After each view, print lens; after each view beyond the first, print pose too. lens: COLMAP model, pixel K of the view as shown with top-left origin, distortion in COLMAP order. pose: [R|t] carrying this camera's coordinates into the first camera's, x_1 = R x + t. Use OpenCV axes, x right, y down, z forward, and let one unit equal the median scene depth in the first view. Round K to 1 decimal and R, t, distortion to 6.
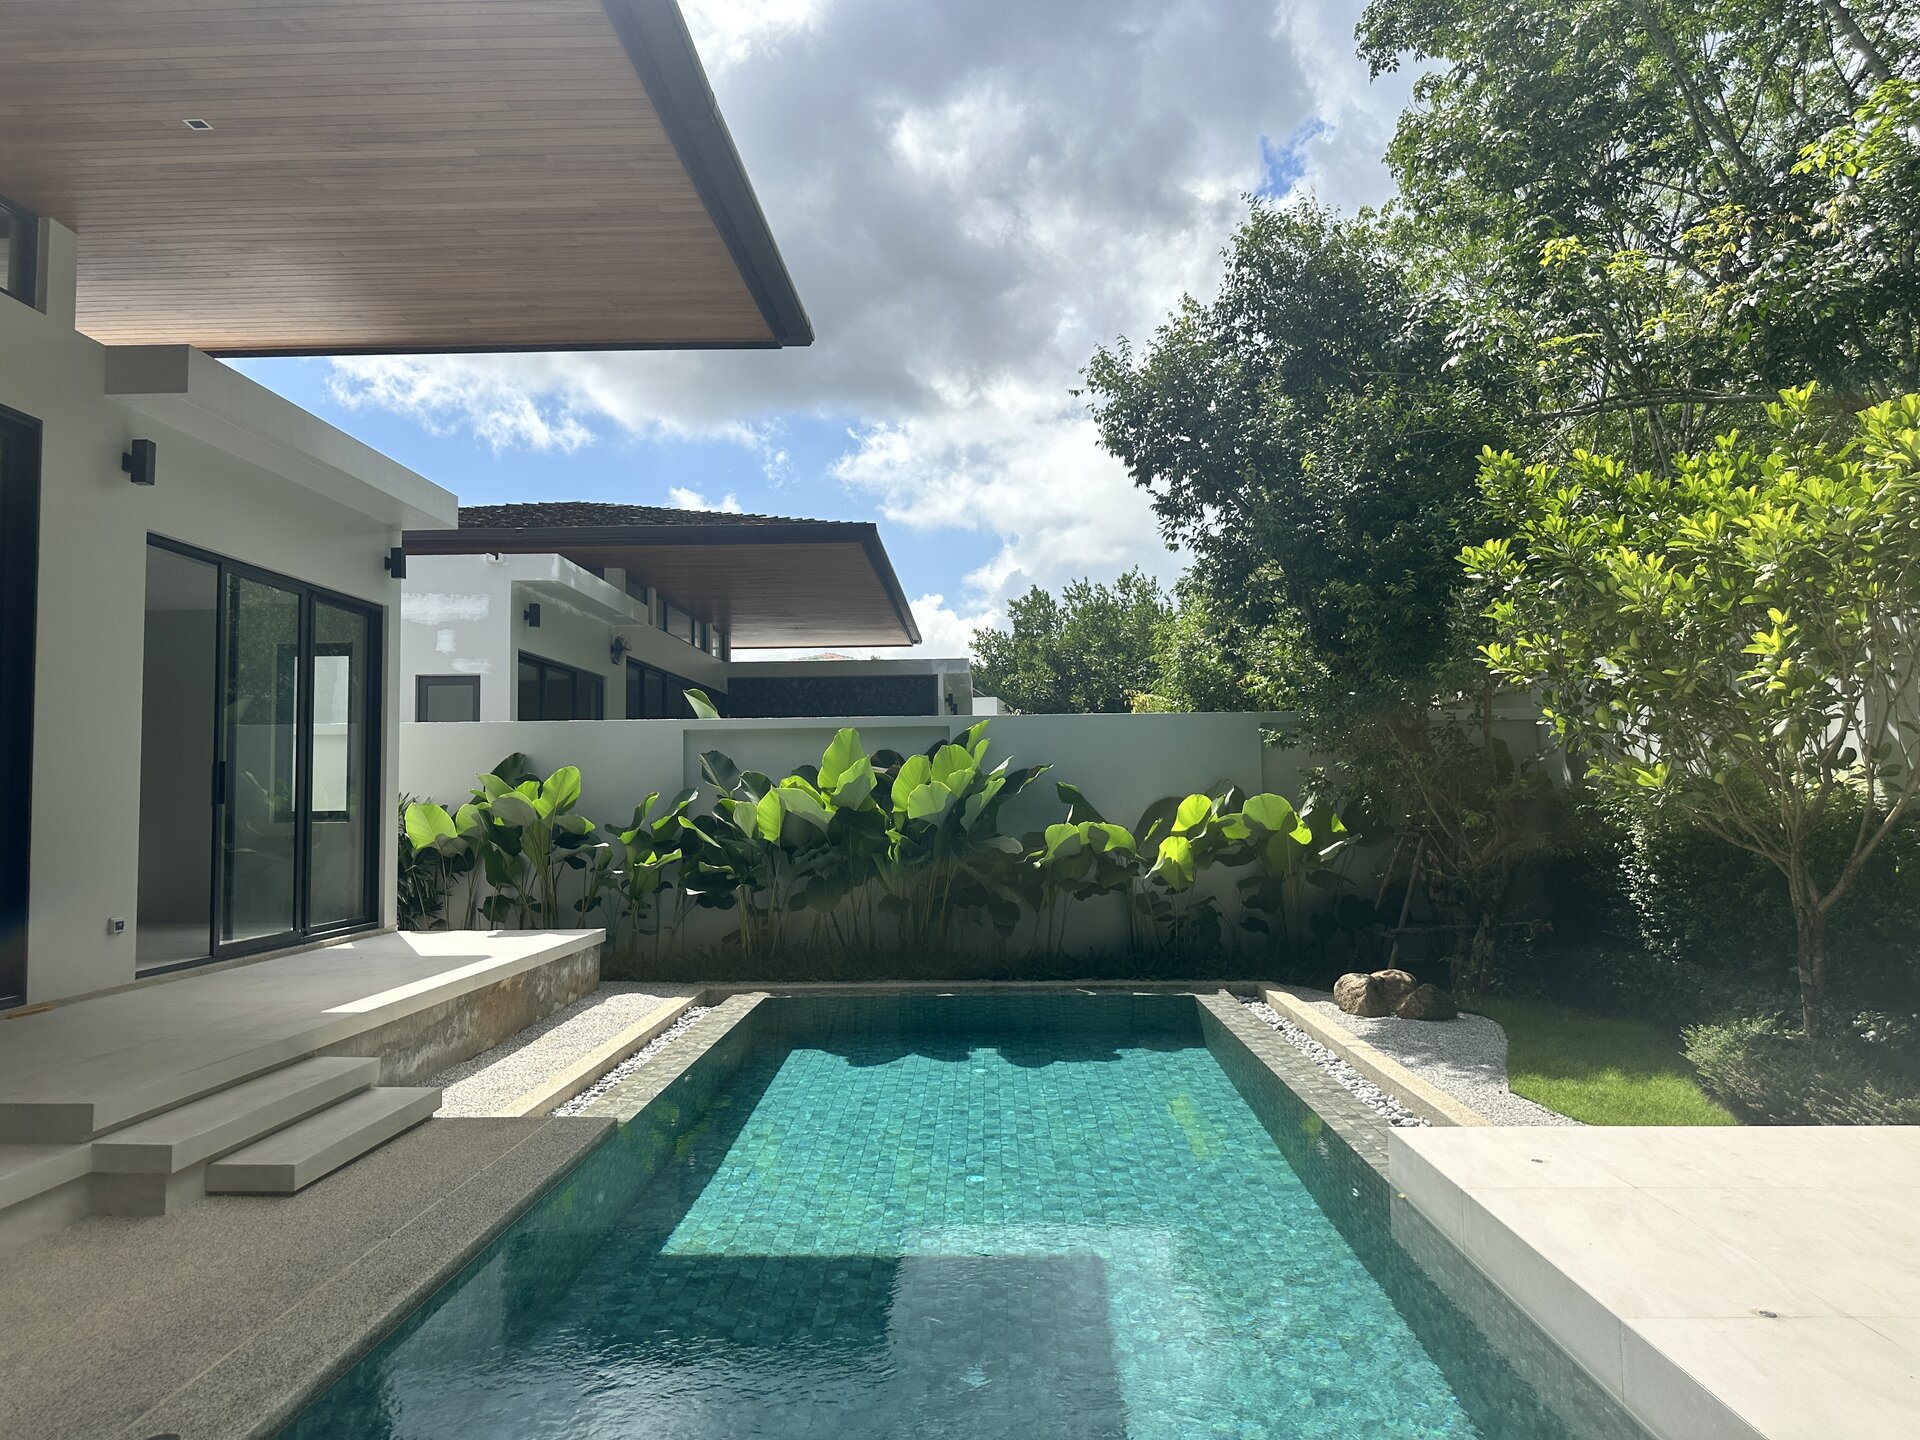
lens RADIAL K [[1344.9, 0, 960.0], [0, 1344.9, 720.0], [0, 0, 1]] dist [0.075335, -0.098877]
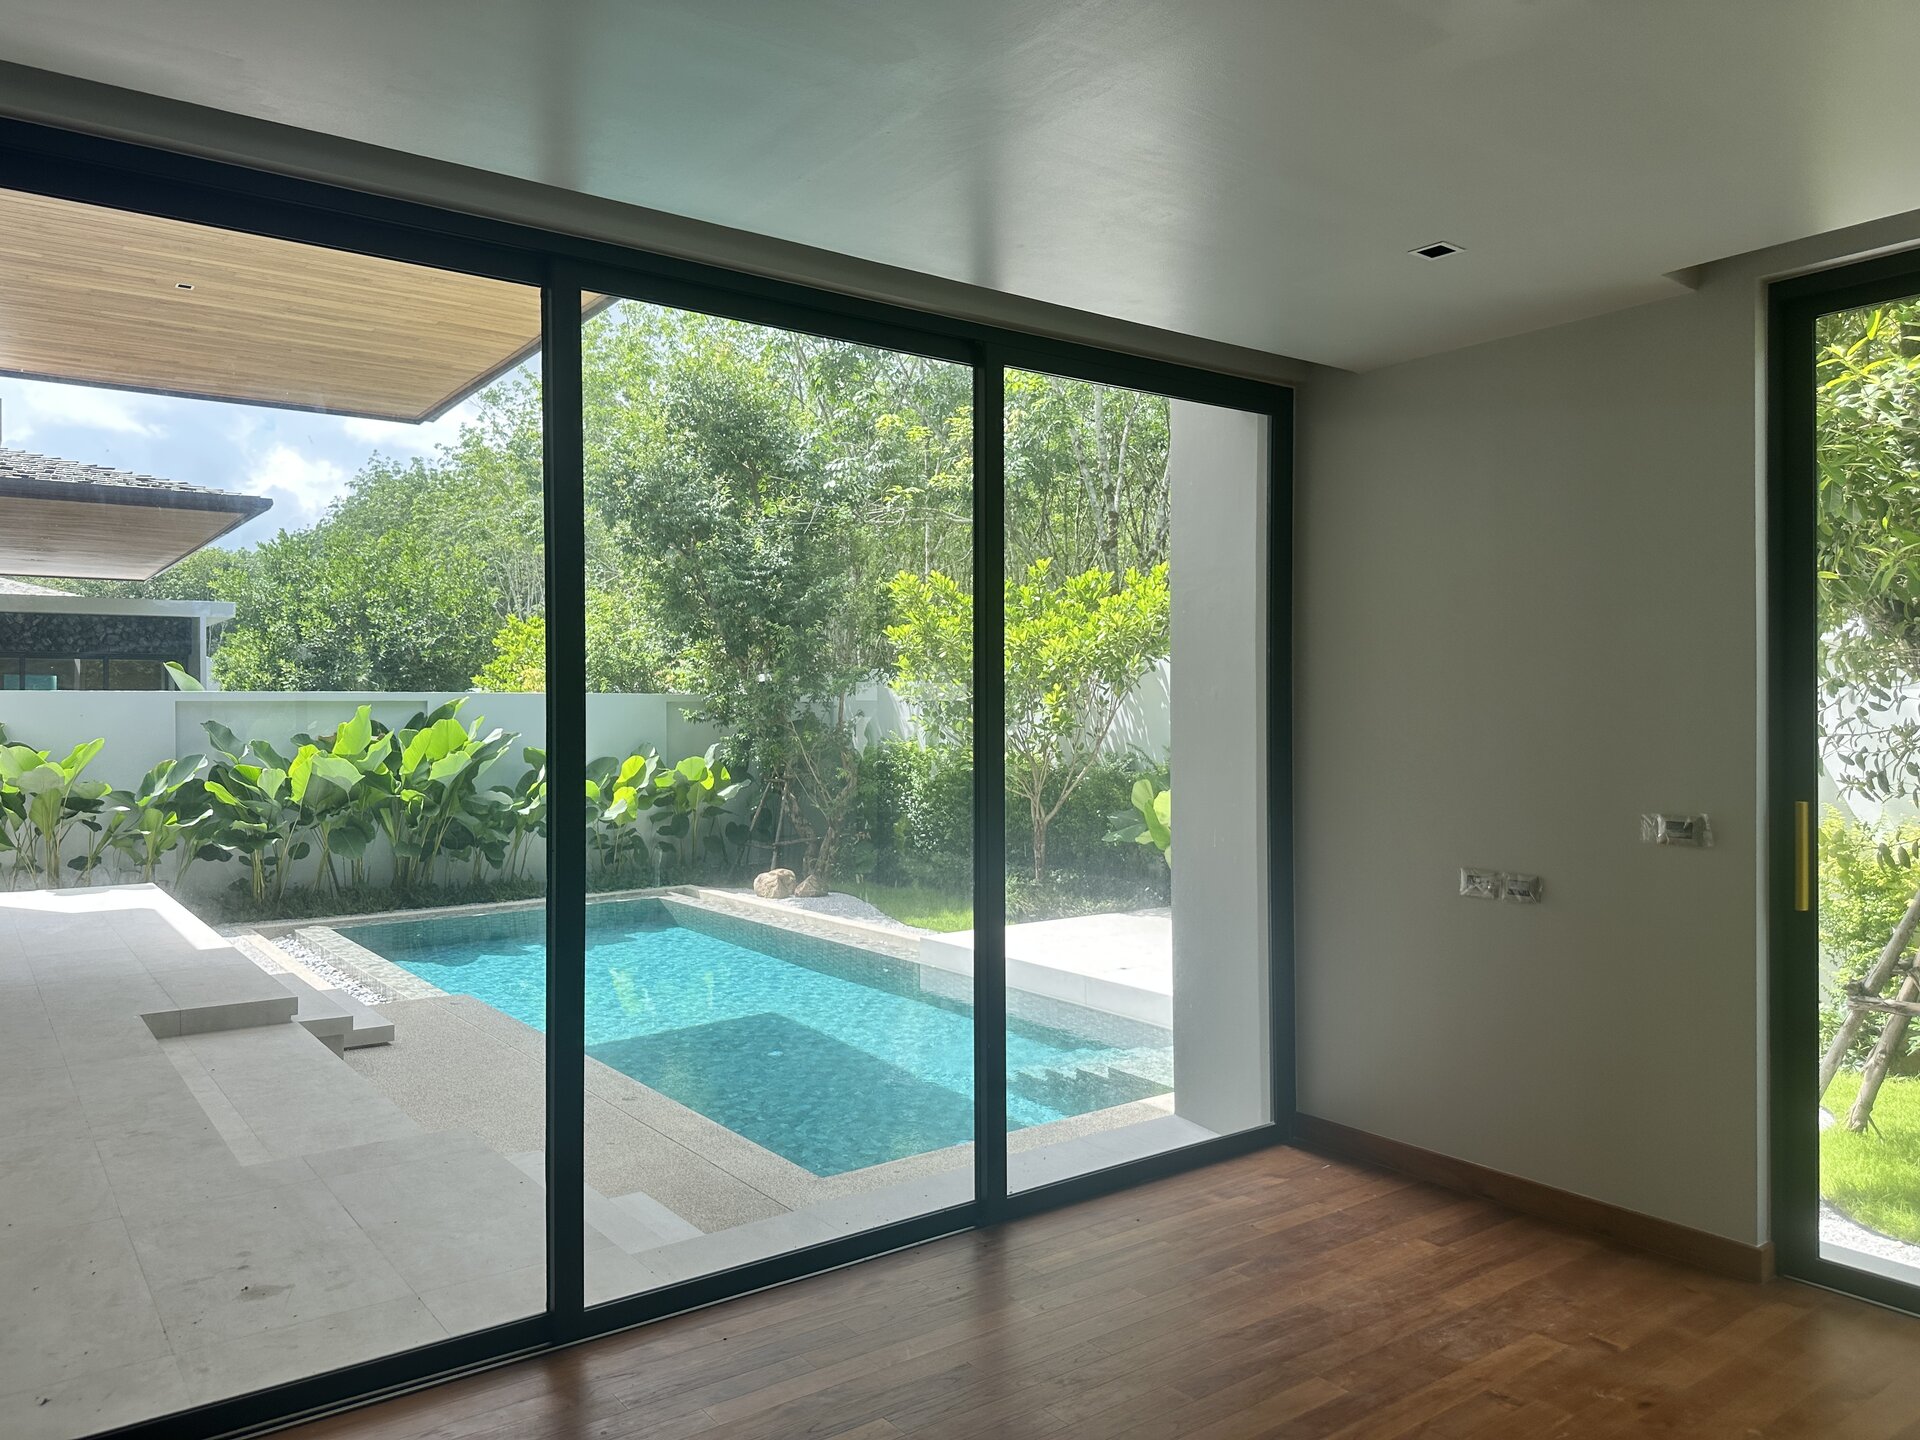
lens RADIAL K [[1344.9, 0, 960.0], [0, 1344.9, 720.0], [0, 0, 1]] dist [0.075335, -0.098877]
pose [[0.778072, 0.002500, 0.628170, -0.471983], [-0.041530, 0.998009, 0.047468, -0.065983], [-0.626800, -0.063022, 0.776627, -0.306544]]
